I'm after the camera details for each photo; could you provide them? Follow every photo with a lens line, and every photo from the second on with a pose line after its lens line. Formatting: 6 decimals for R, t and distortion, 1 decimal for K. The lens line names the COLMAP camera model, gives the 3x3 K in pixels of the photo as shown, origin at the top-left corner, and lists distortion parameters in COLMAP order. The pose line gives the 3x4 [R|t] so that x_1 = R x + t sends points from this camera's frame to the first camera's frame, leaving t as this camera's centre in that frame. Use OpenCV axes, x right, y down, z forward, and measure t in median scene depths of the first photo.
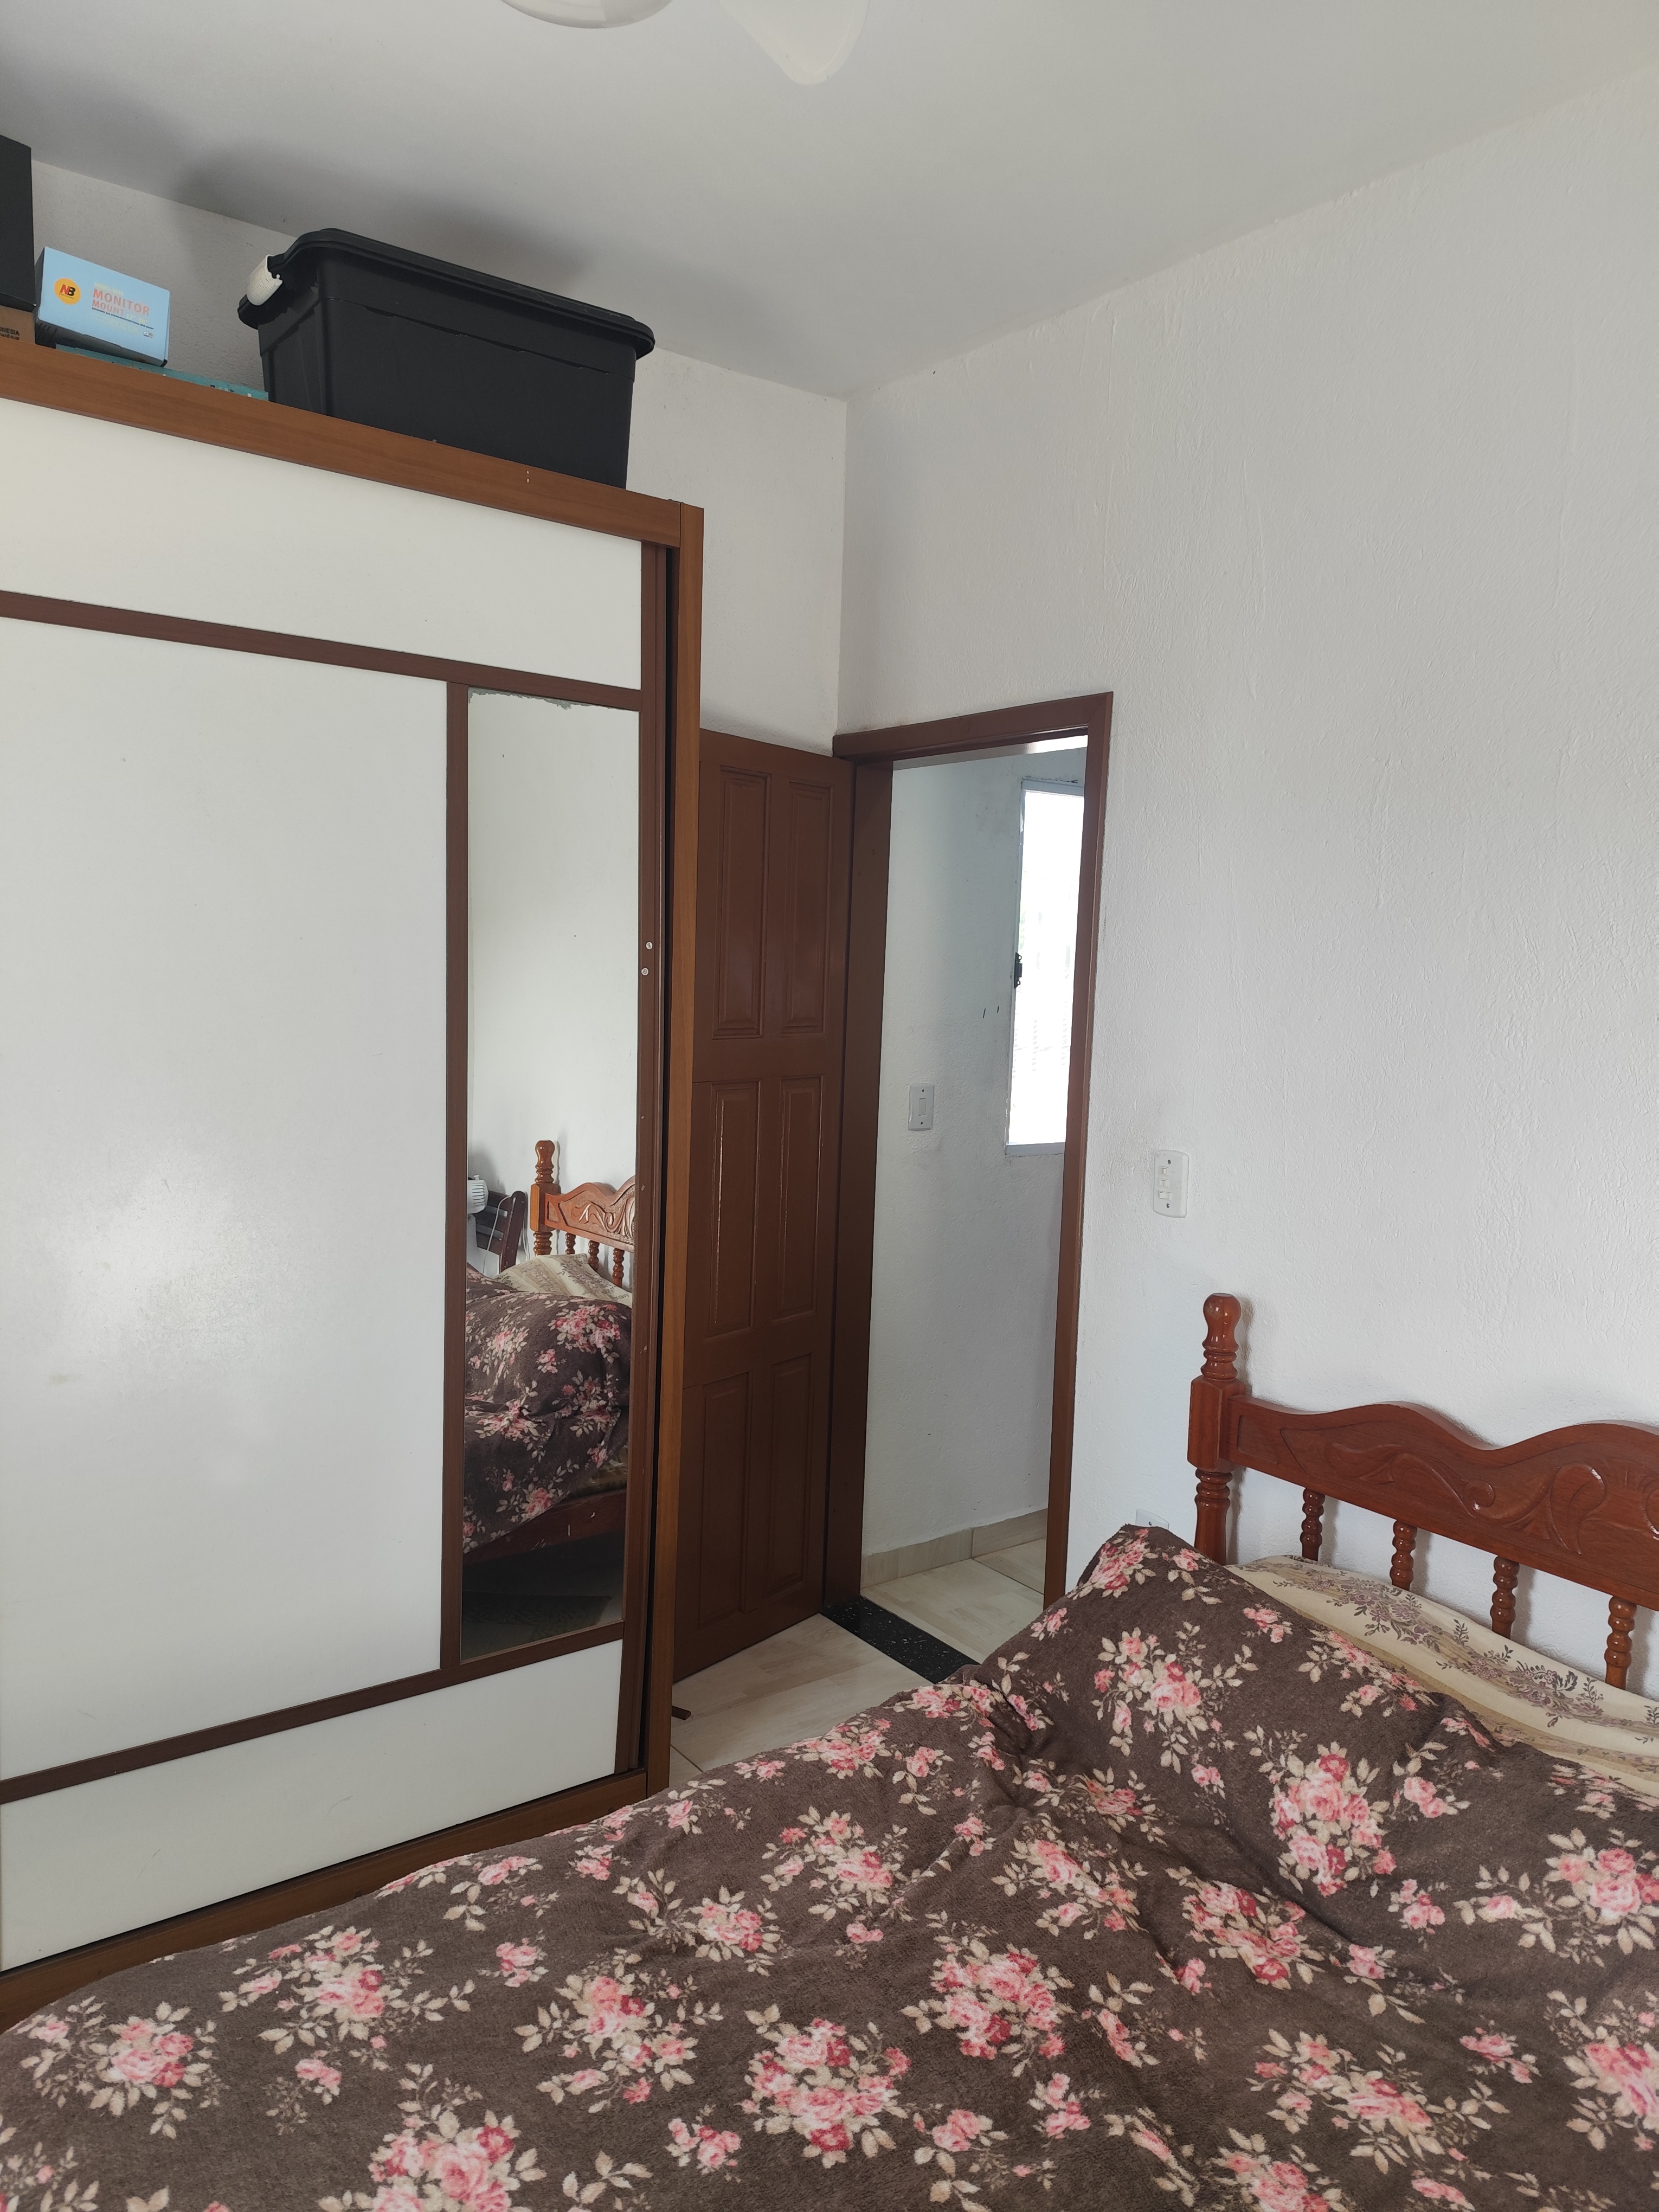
lens RADIAL K [[1515.4, 0, 830.5], [0, 1515.4, 1115.3], [0, 0, 1]] dist [0.026915, -0.016735]
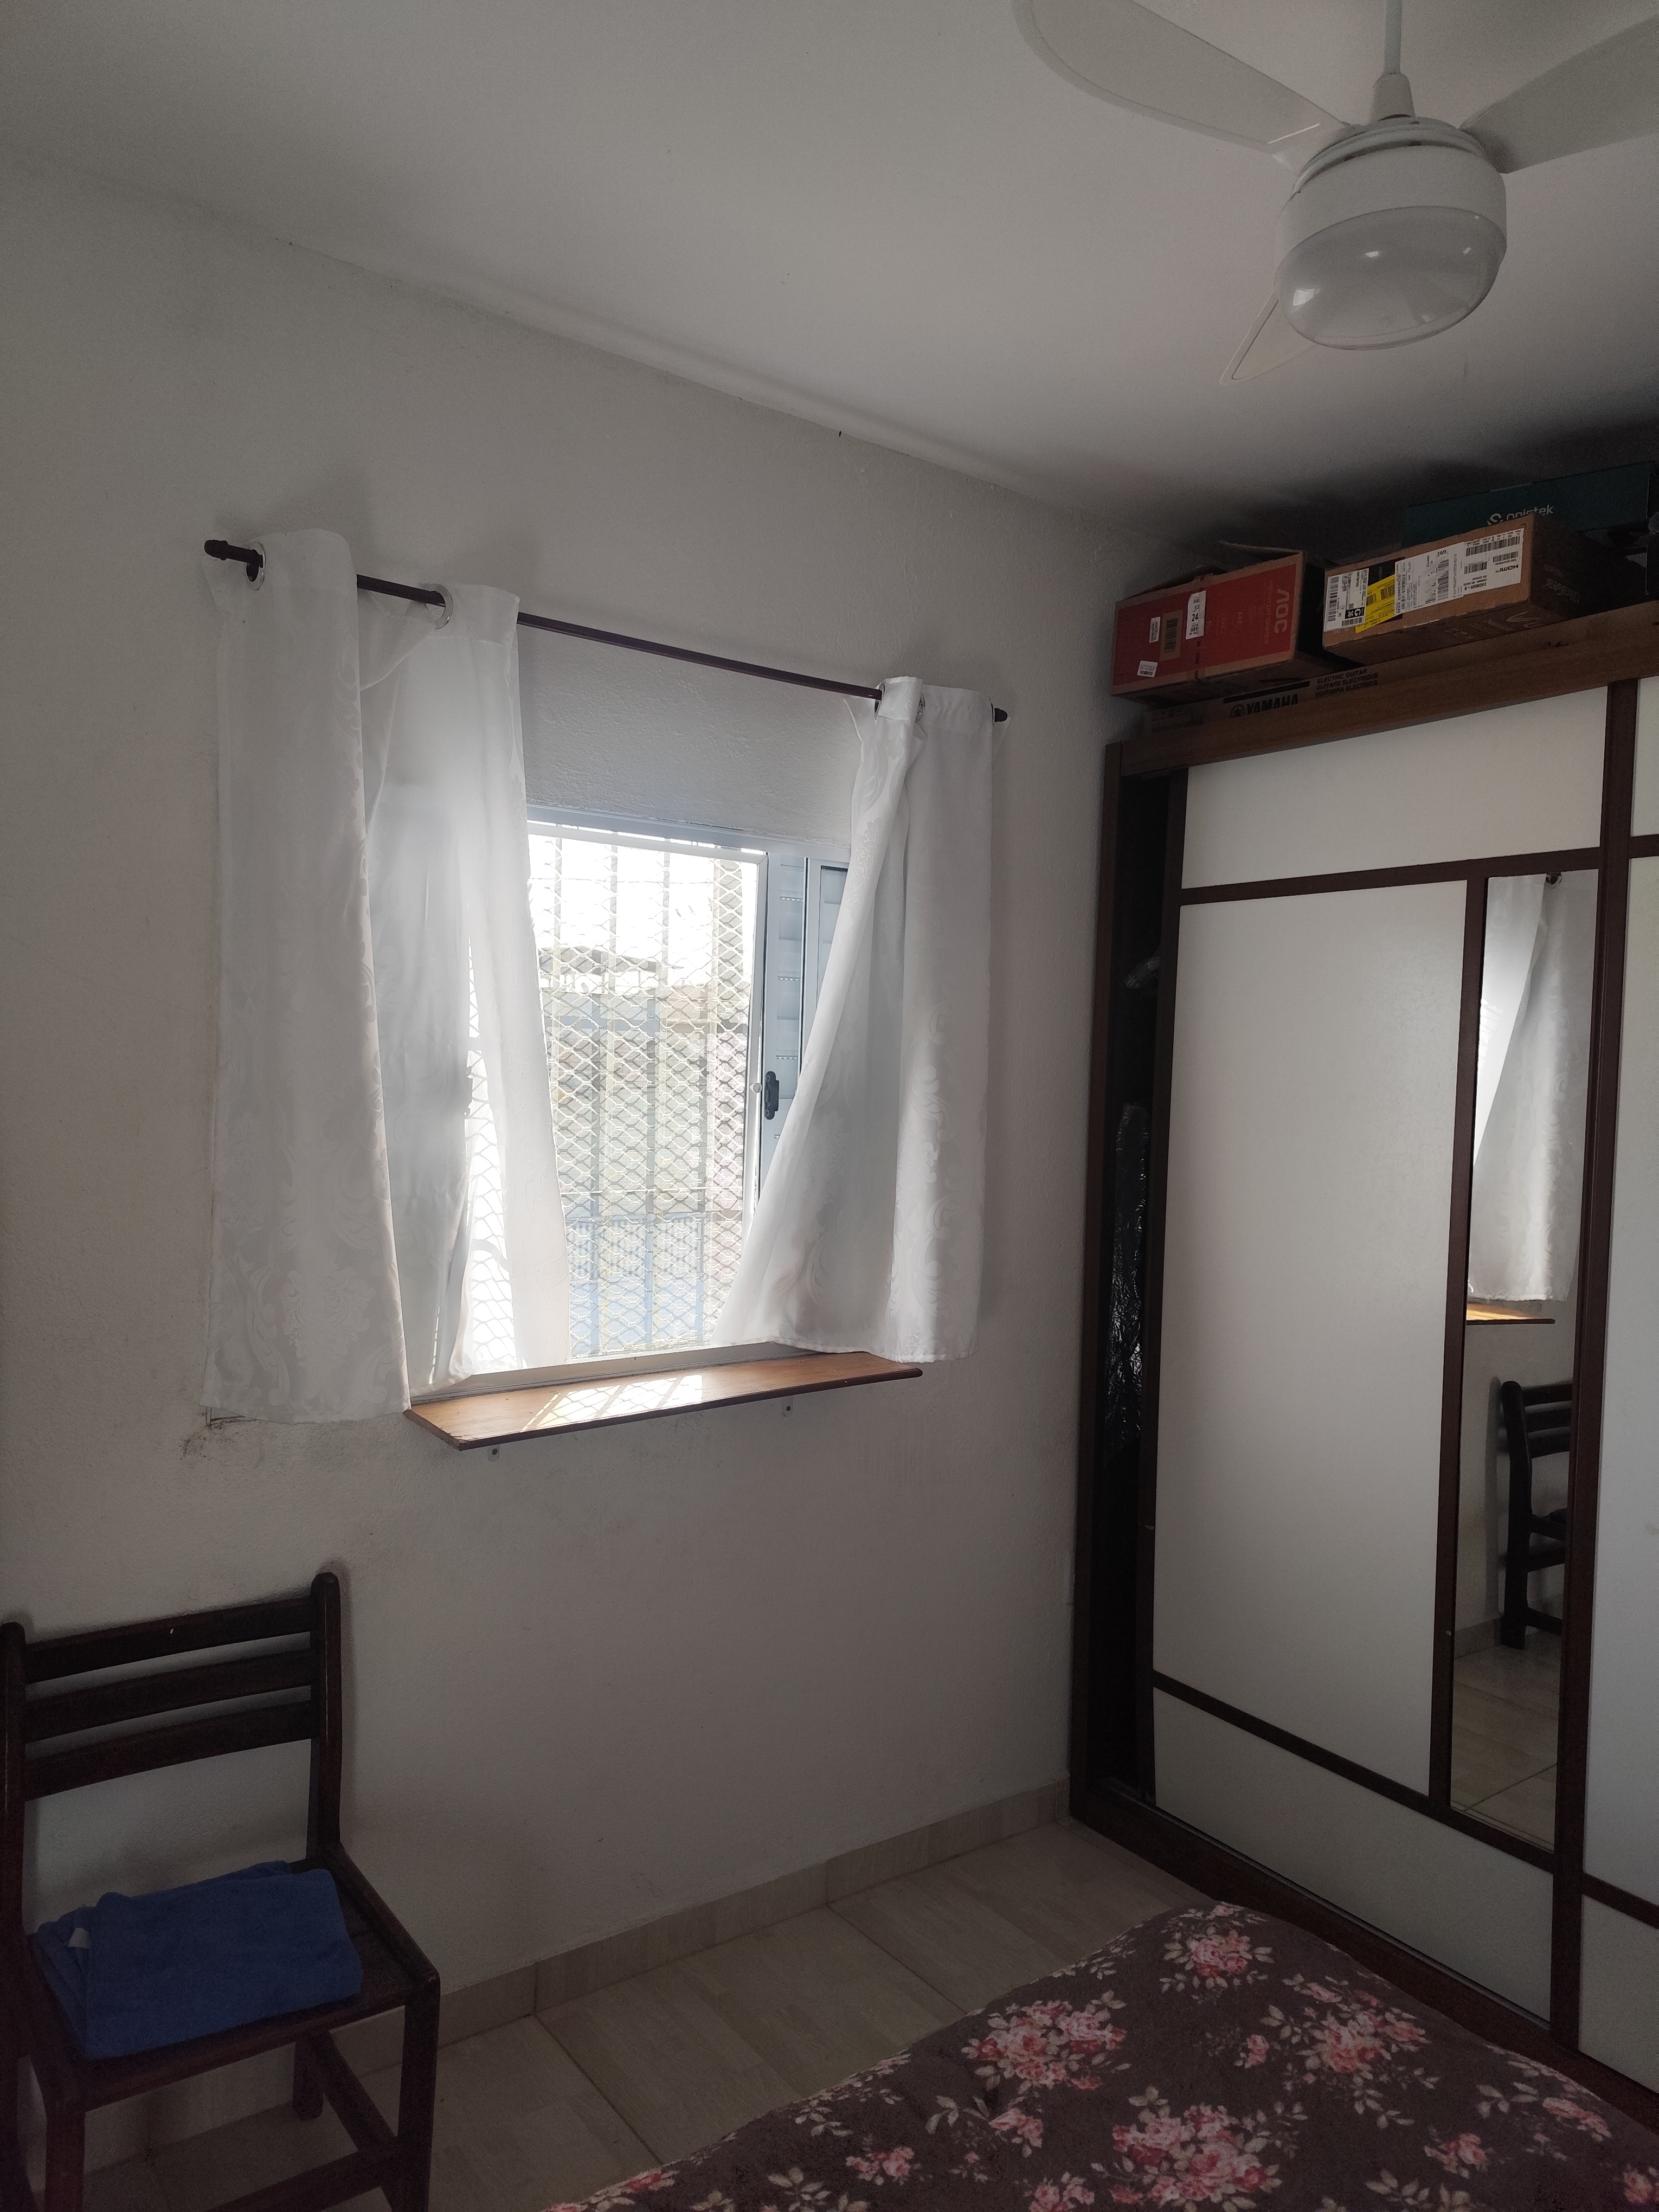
lens RADIAL K [[1515.4, 0, 831.1], [0, 1515.4, 1101.1], [0, 0, 1]] dist [0.026915, -0.016735]
pose [[0.012177, -0.019895, -0.999728, 0.838740], [-0.143321, 0.989444, -0.021436, -0.031188], [0.989601, 0.143543, 0.009197, 0.536106]]
